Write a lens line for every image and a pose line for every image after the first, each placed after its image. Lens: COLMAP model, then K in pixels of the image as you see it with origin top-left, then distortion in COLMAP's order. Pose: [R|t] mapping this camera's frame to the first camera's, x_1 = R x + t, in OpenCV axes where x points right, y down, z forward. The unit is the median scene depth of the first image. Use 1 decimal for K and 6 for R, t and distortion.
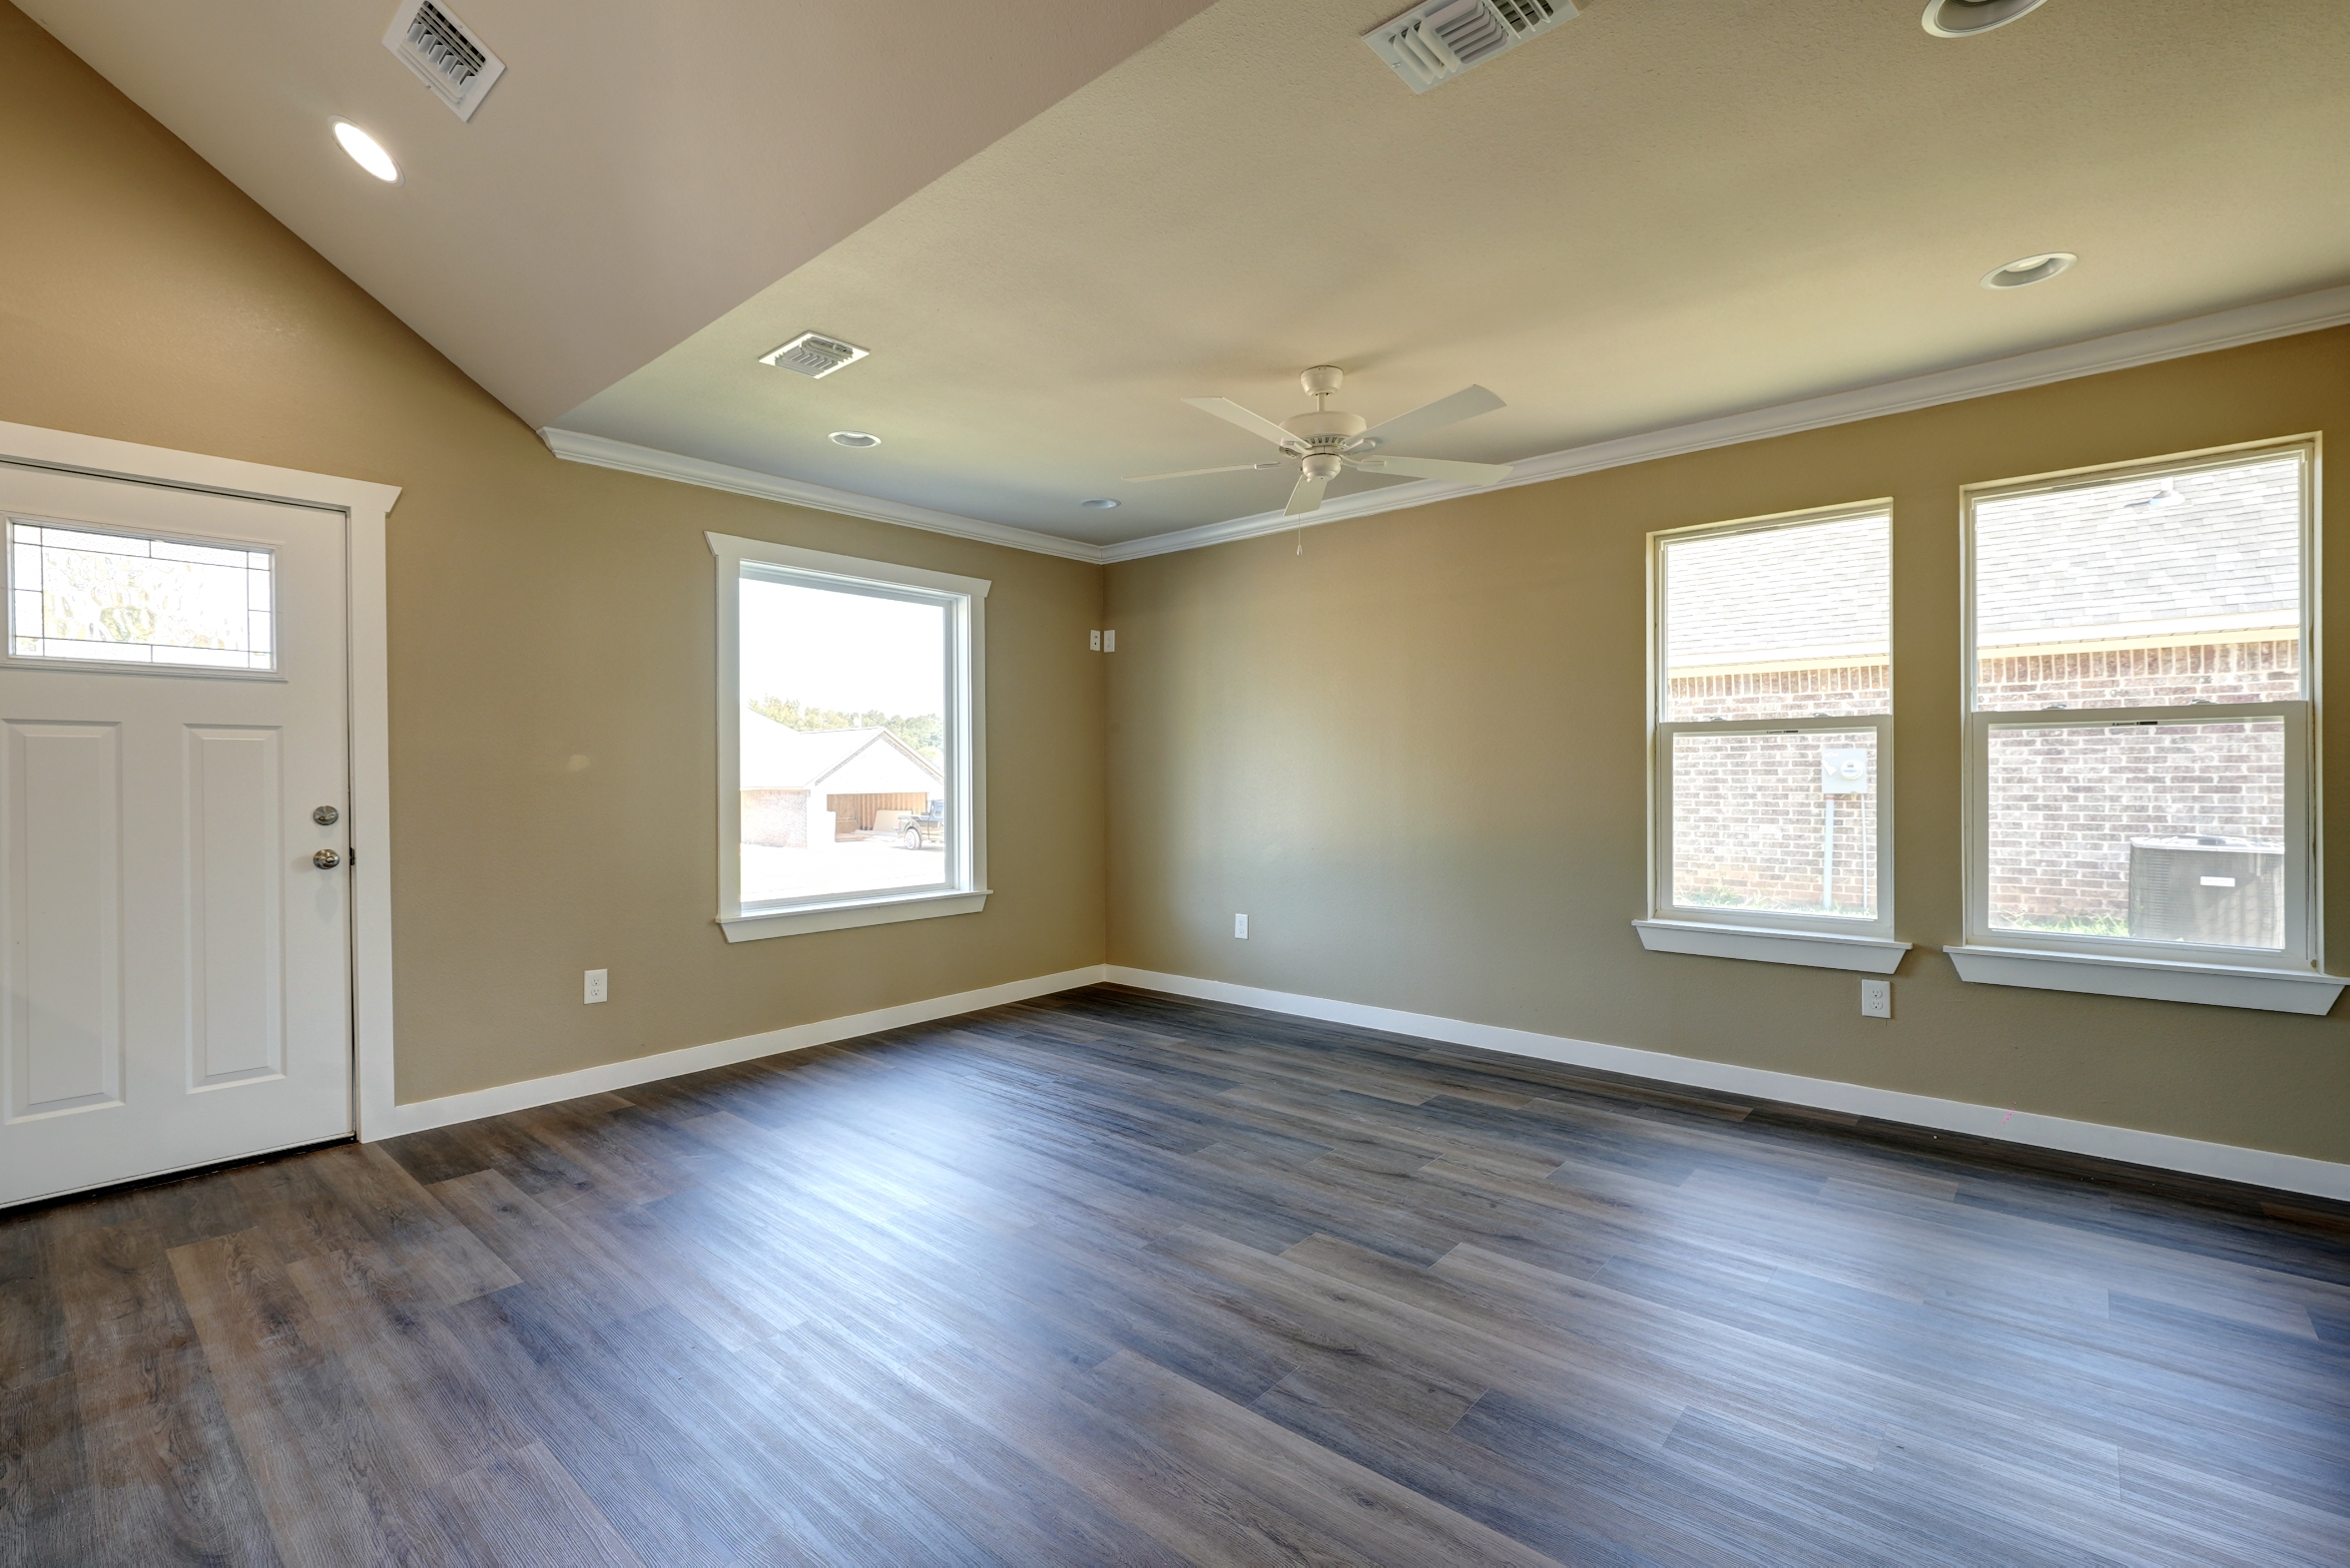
lens RADIAL K [[1042.9, 0, 1174.4], [0, 1042.9, 789.0], [0, 0, 1]] dist [-0.008087, 0.001751]
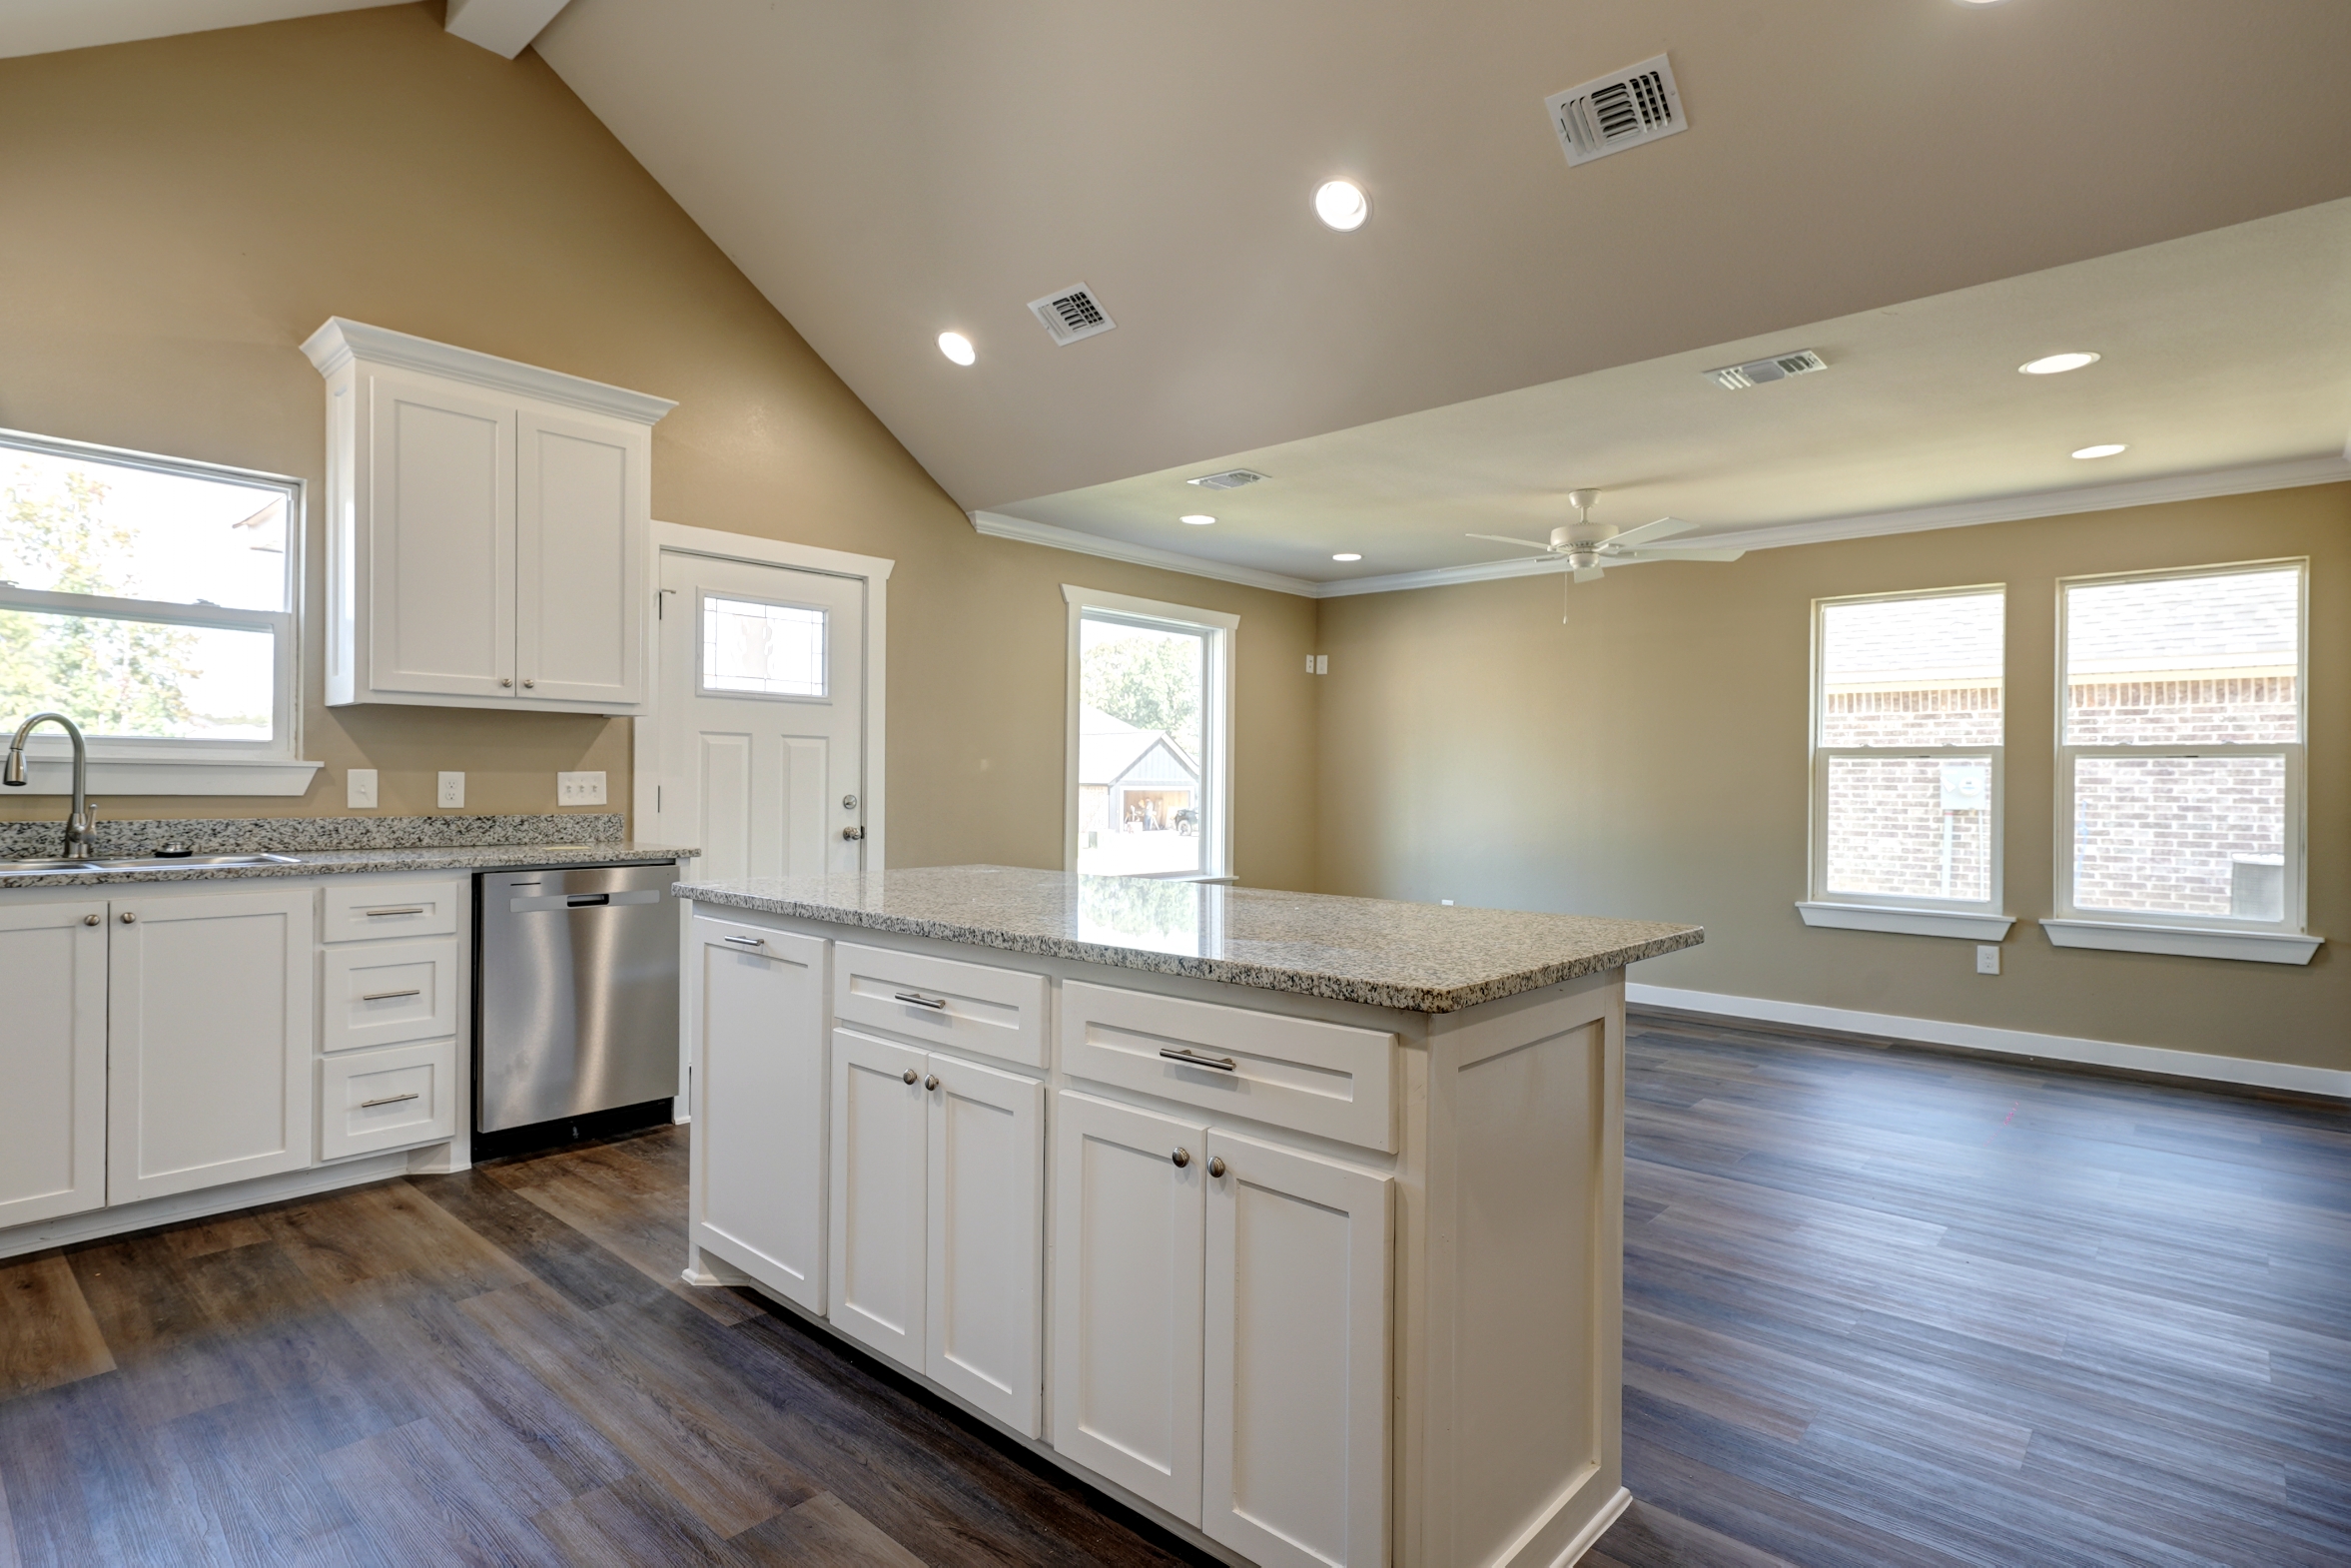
lens RADIAL K [[1187.8, 0, 1177.8], [0, 1187.8, 785.5], [0, 0, 1]] dist [0.005867, -0.001100]
pose [[0.999819, 0.016667, -0.009132, -0.333385], [-0.016743, 0.999825, -0.008359, 0.008868], [0.008991, 0.008511, 0.999923, -0.507350]]
